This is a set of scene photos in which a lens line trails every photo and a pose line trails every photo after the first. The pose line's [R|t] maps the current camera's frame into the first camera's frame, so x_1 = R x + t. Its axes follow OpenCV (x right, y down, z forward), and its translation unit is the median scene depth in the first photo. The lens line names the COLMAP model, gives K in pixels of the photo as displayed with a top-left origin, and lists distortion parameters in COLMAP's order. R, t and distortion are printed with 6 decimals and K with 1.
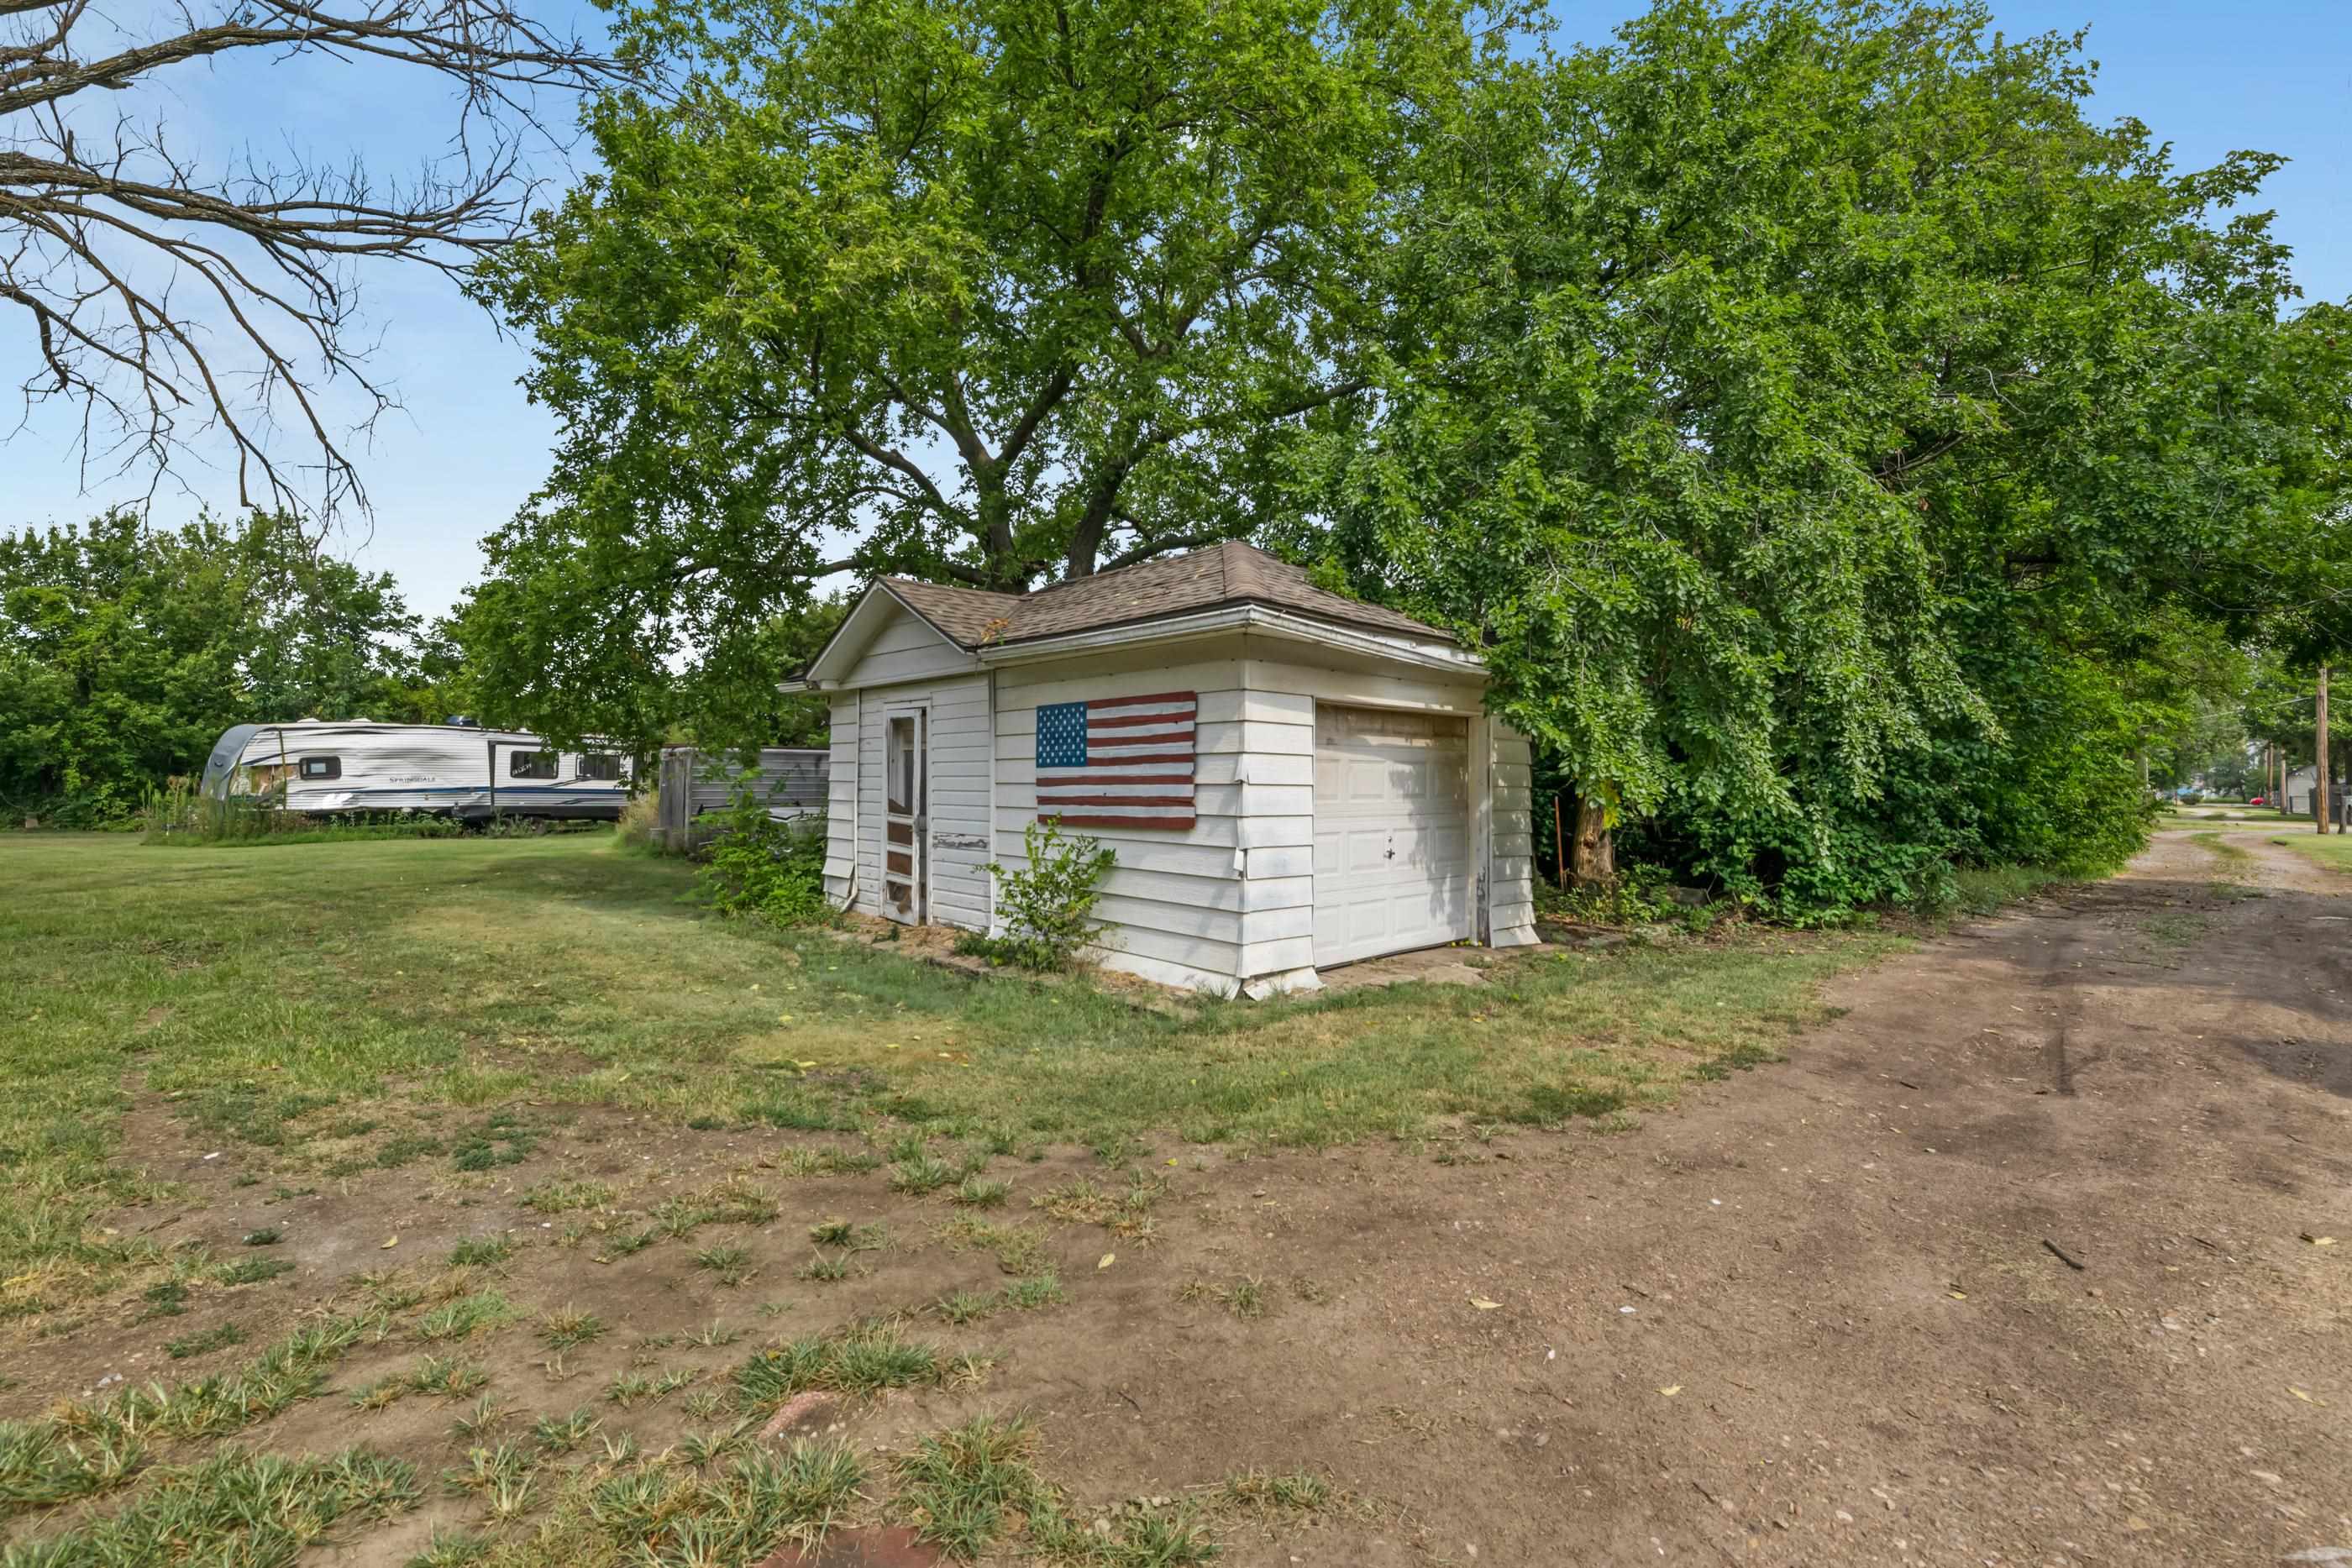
lens RADIAL K [[1006.7, 0, 1173.0], [0, 1006.7, 757.4], [0, 0, 1]] dist [-0.001134, -0.003205]
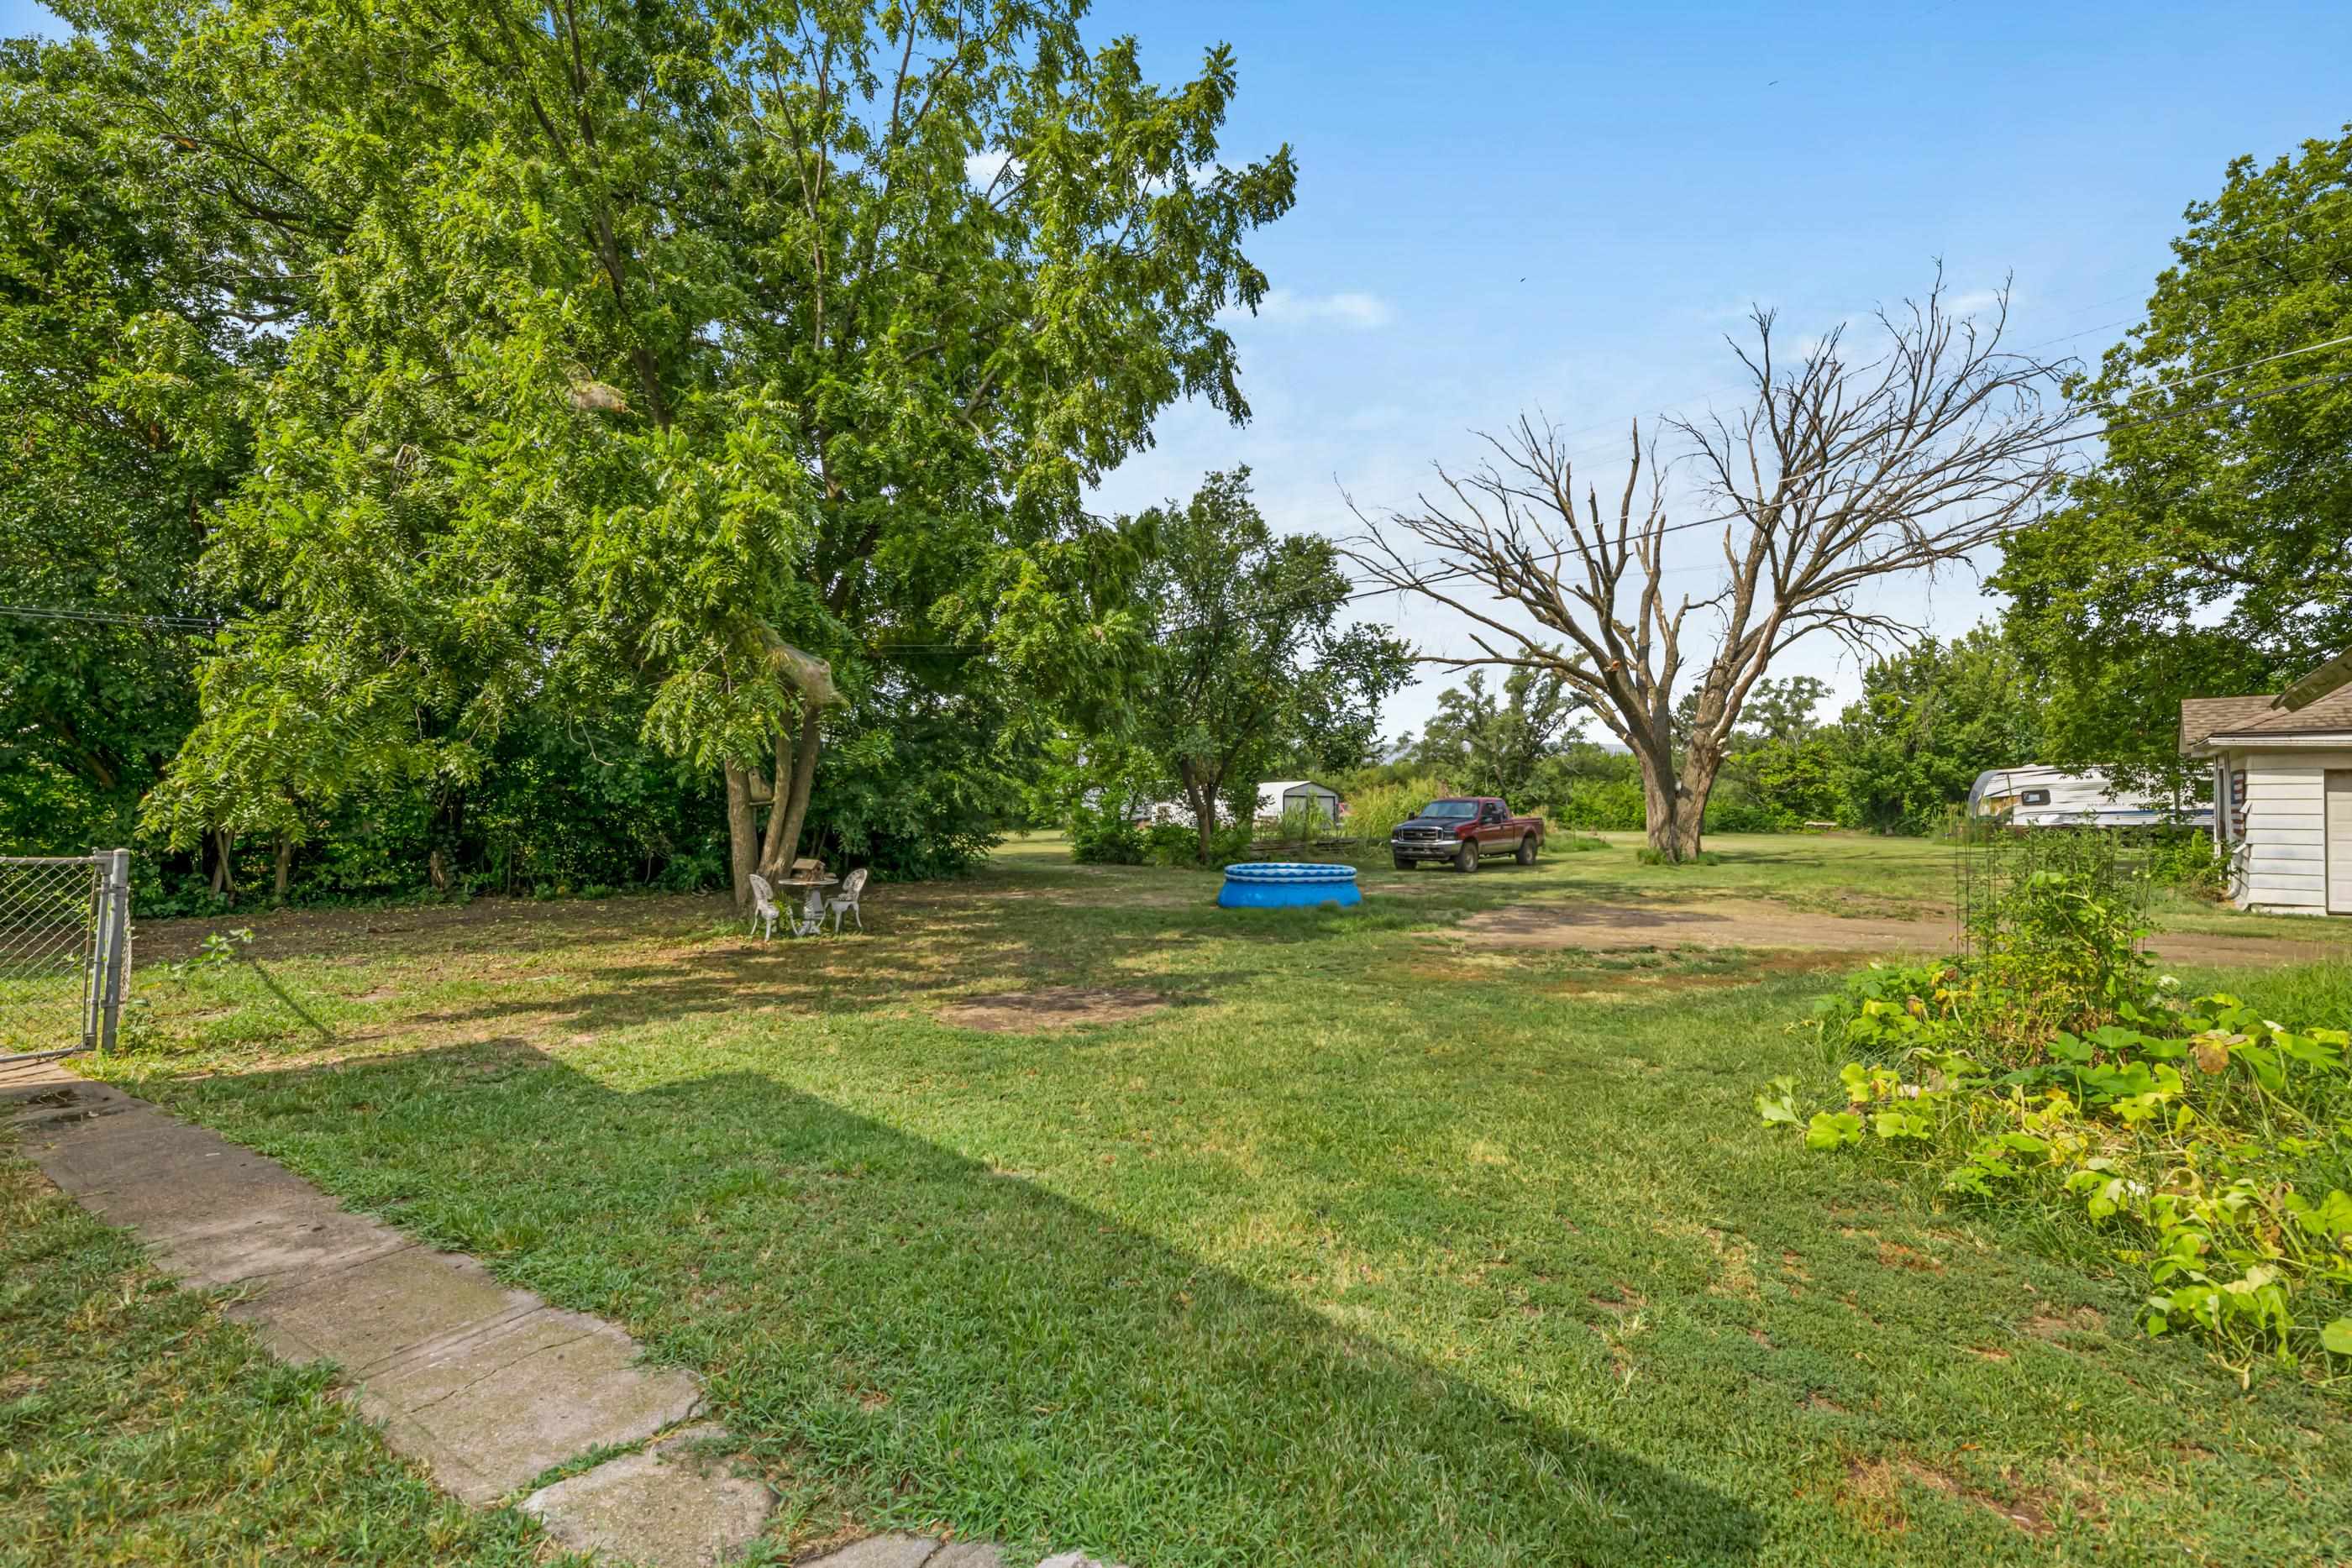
lens RADIAL K [[997.4, 0, 1168.8], [0, 997.4, 793.8], [0, 0, 1]] dist [-0.002158, -0.000774]
pose [[0.064787, -0.018237, -0.997732, 0.528121], [0.035340, 0.999248, -0.015970, -0.016628], [0.997273, -0.034226, 0.065383, -0.371889]]
